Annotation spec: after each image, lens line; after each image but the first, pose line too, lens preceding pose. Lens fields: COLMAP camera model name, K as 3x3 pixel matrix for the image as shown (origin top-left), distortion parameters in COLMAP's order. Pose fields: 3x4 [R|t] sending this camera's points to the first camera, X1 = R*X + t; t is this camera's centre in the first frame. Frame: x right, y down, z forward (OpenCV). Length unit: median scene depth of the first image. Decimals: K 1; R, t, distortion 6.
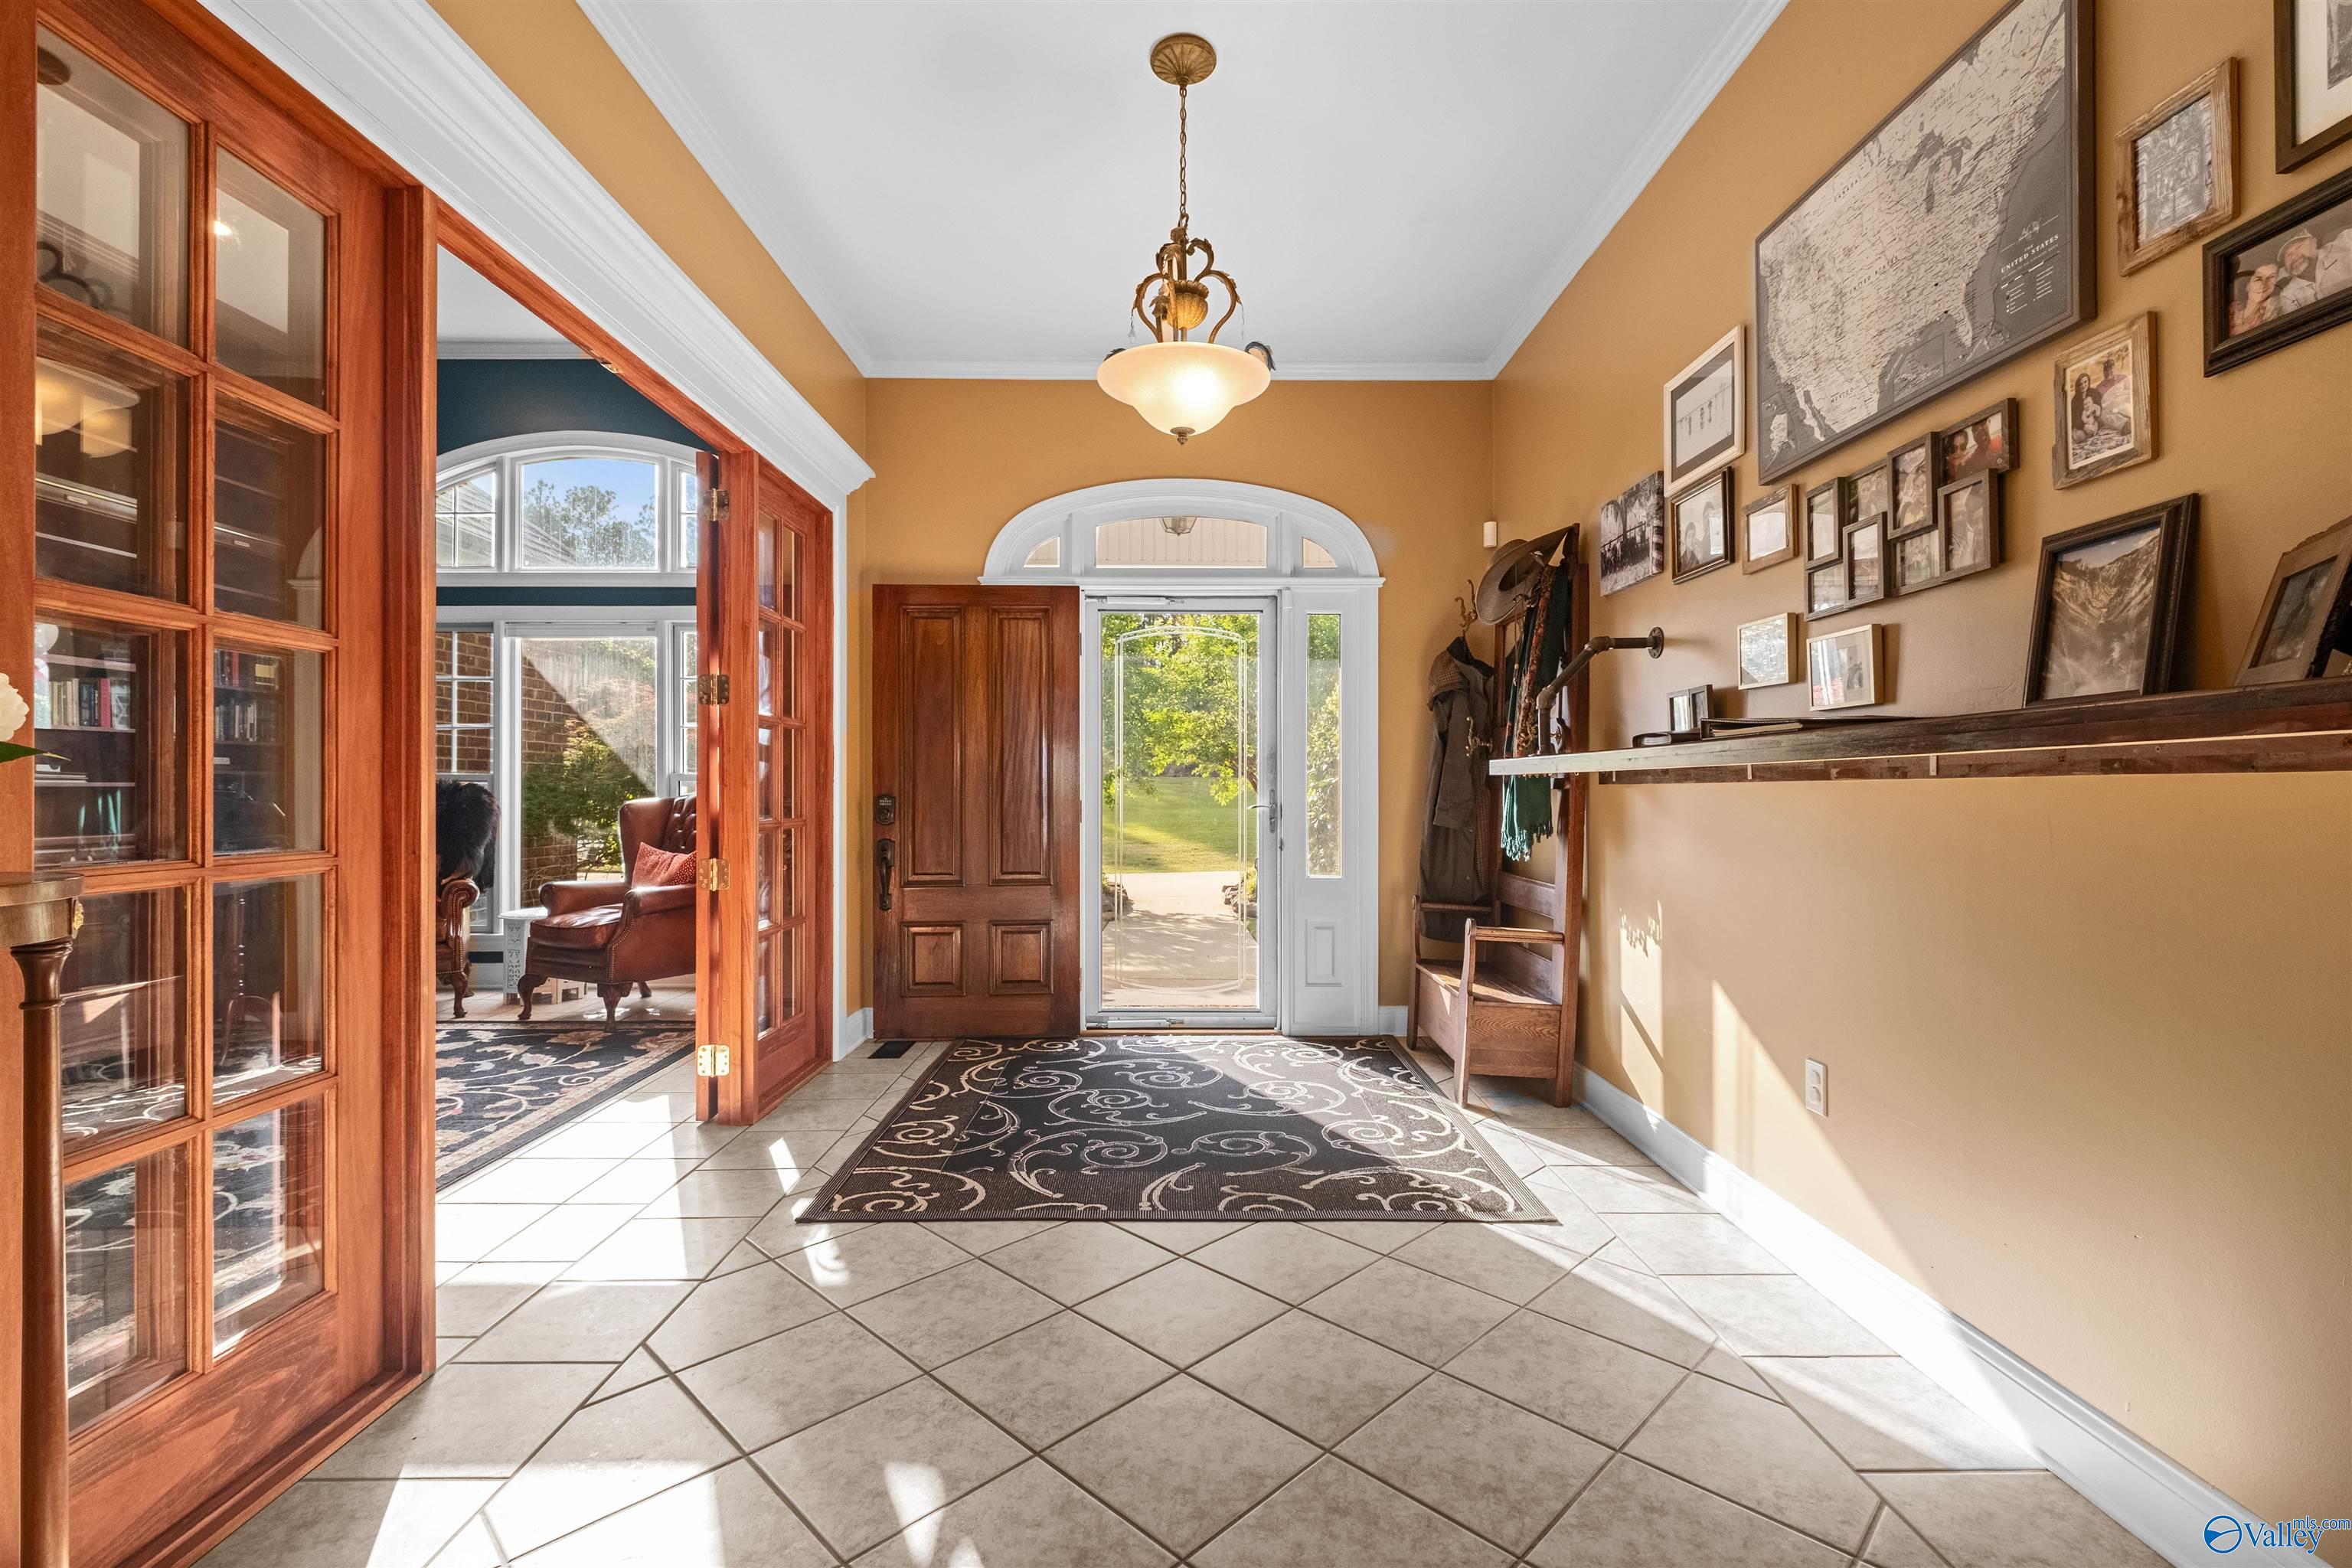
lens RADIAL K [[1036.0, 0, 1171.1], [0, 1036.0, 777.6], [0, 0, 1]] dist [0.008070, -0.005301]
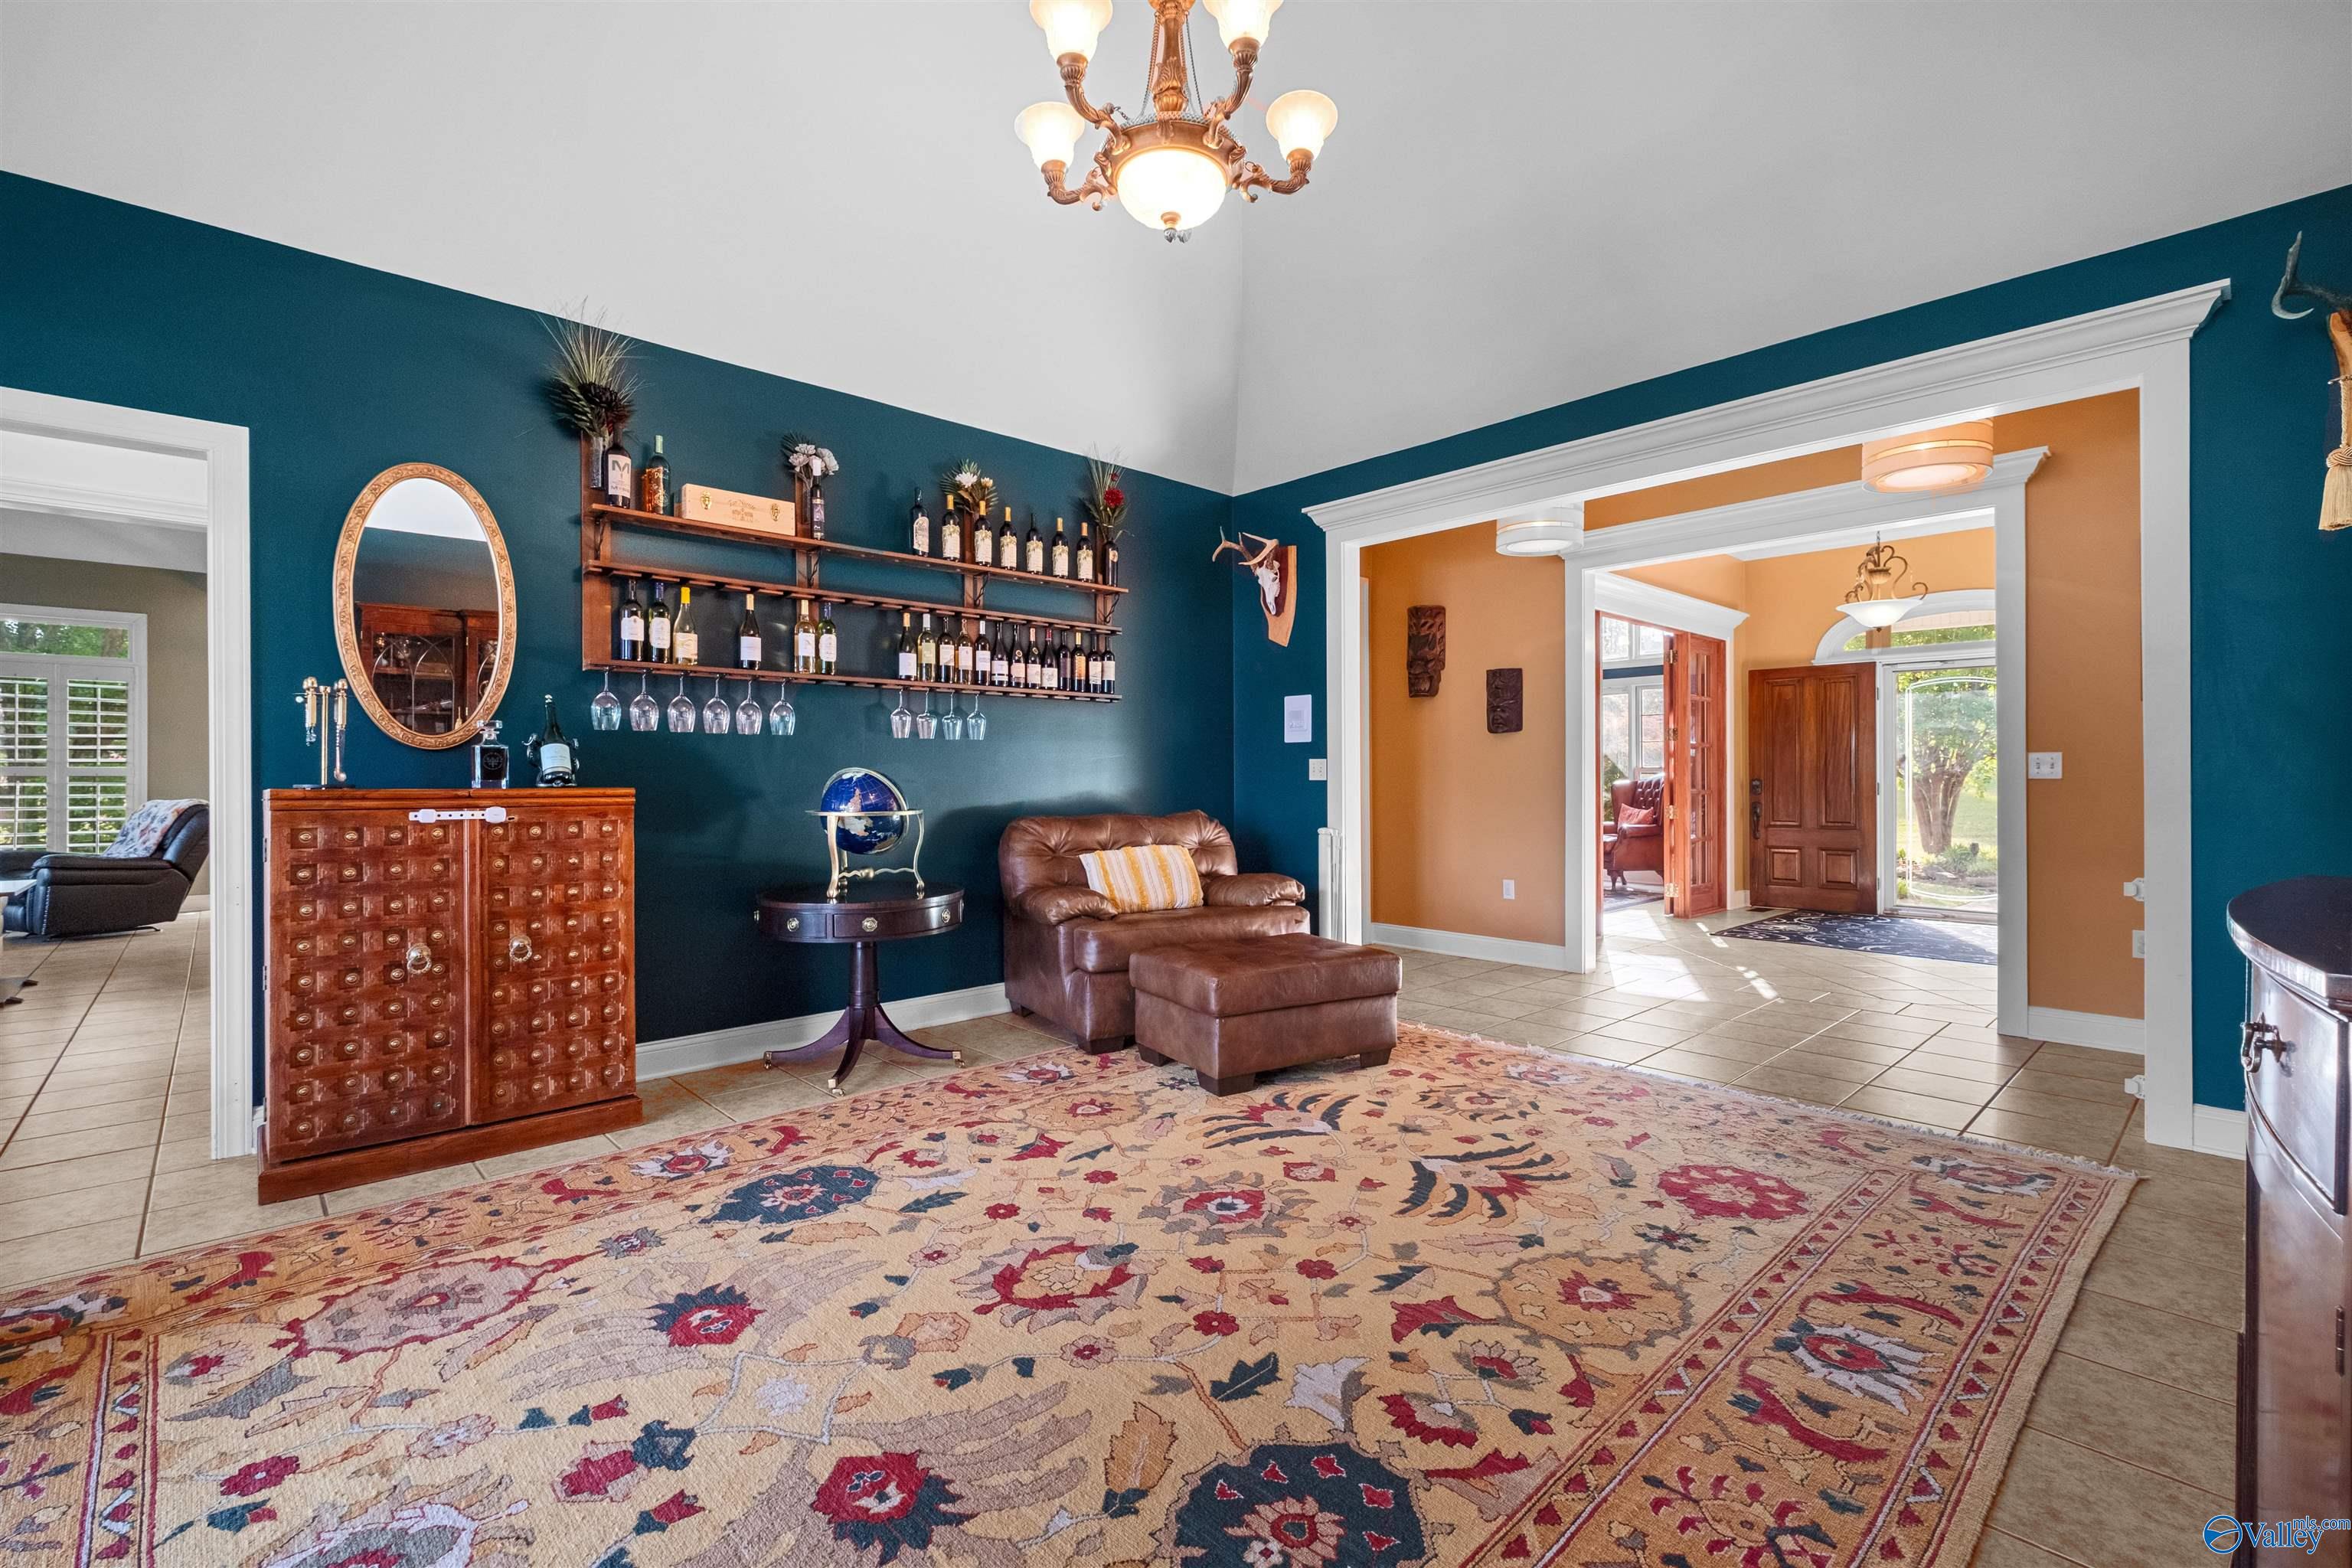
lens RADIAL K [[1036.0, 0, 1189.6], [0, 1036.0, 779.0], [0, 0, 1]] dist [0.008070, -0.005301]
pose [[0.693209, 0.001722, -0.720735, 0.394566], [0.006774, 0.999937, 0.008905, -0.007939], [0.720705, -0.011056, 0.693153, -1.123853]]
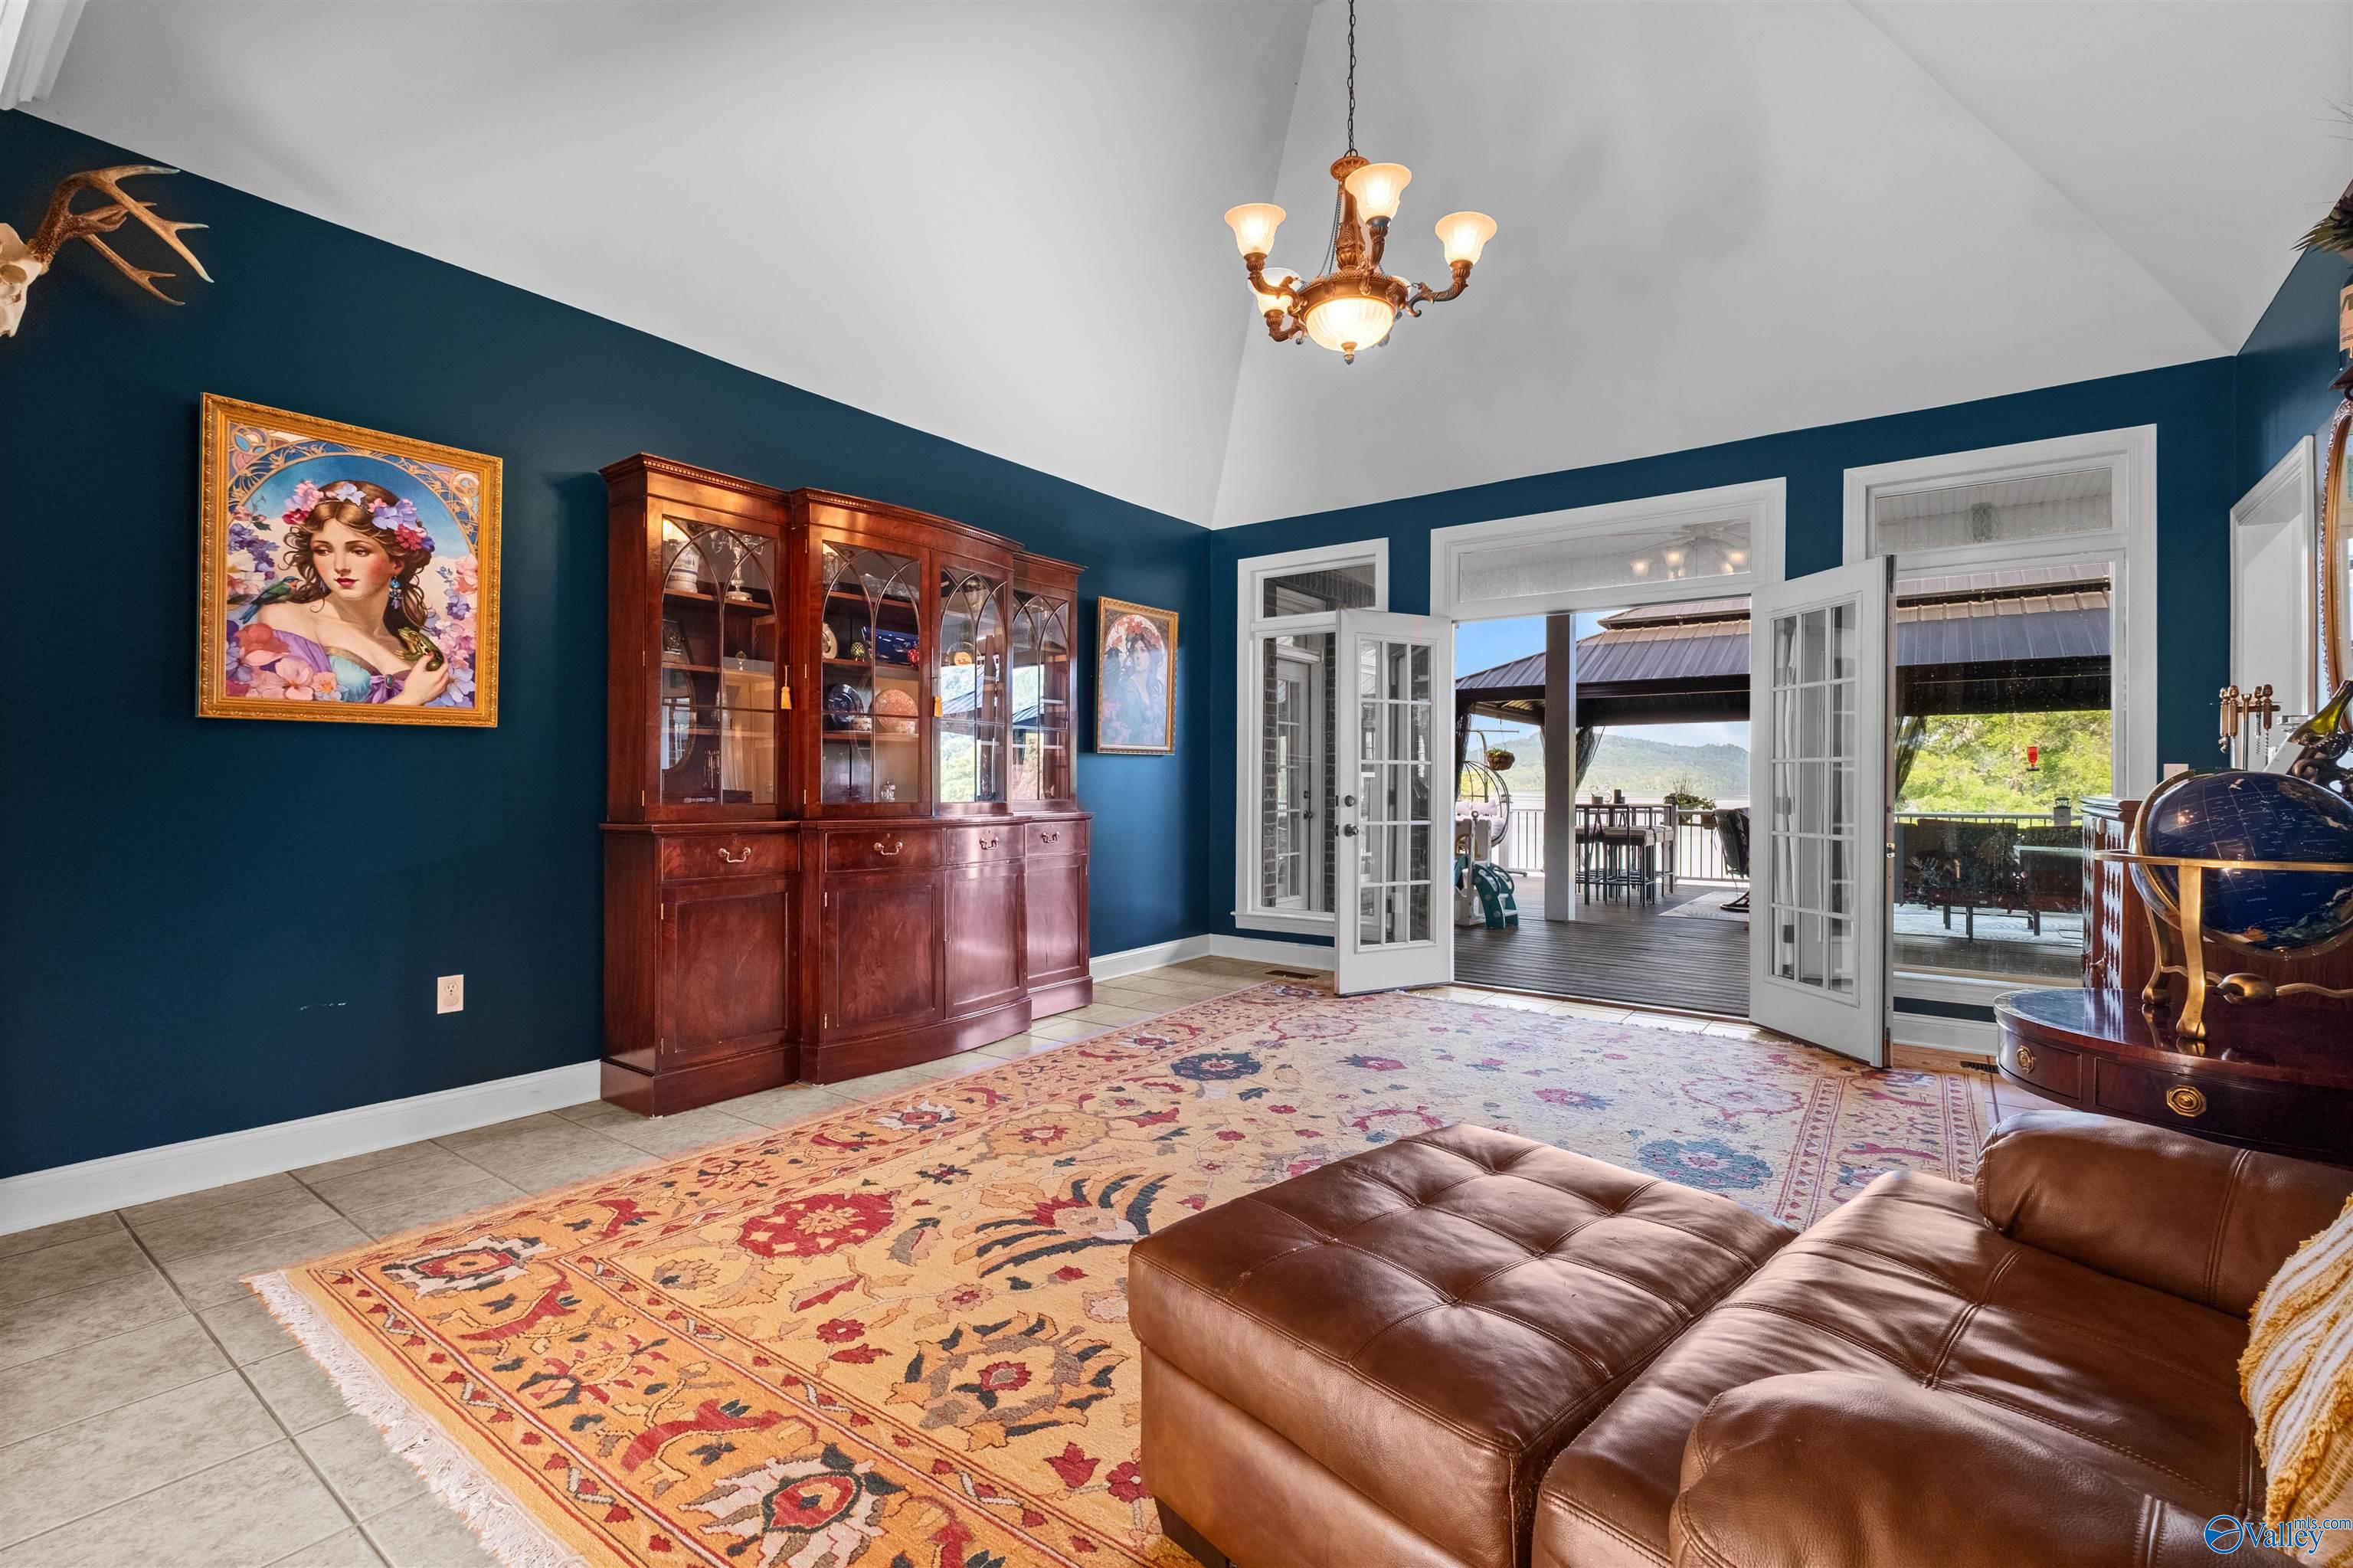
lens RADIAL K [[1036.5, 0, 1179.8], [0, 1036.5, 780.3], [0, 0, 1]] dist [0.008070, -0.005301]
pose [[-0.807655, -0.000050, 0.589655, -0.340185], [-0.007763, 0.999914, -0.010549, 0.001548], [-0.589604, -0.013098, -0.807586, -0.102801]]
